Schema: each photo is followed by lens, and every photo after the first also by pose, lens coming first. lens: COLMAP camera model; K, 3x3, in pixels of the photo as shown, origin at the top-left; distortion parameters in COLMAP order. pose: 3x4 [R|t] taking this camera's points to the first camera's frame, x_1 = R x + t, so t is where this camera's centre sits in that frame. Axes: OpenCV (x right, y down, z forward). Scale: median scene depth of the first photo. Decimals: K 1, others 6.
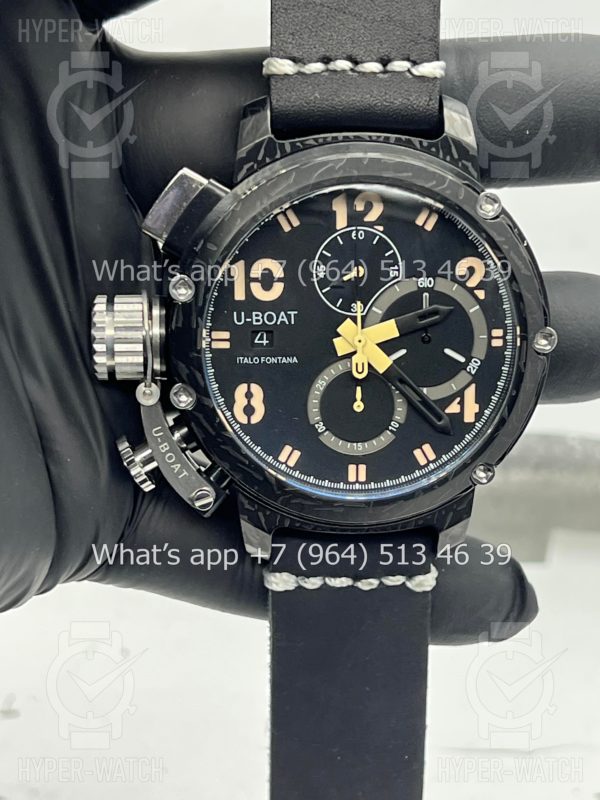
lens RADIAL K [[1870.8, 0, 303.2], [0, 1870.8, 401.0], [0, 0, 1]] dist [0.291901, 0.000000]
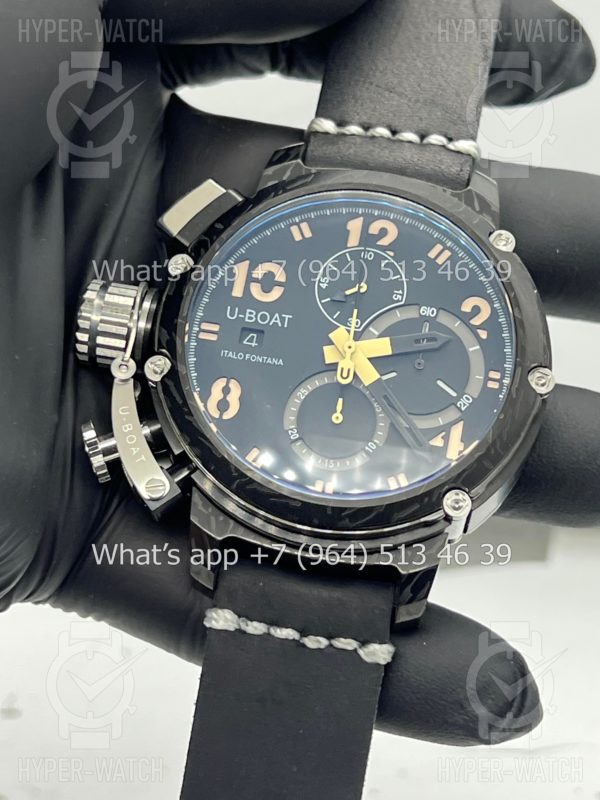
lens RADIAL K [[1870.8, 0, 292.6], [0, 1870.8, 405.1], [0, 0, 1]] dist [0.291901, 0.000000]
pose [[0.981158, 0.155316, -0.114914, 0.114924], [-0.191039, 0.868727, -0.456966, 0.432840], [0.028855, 0.470309, 0.882030, 0.164432]]
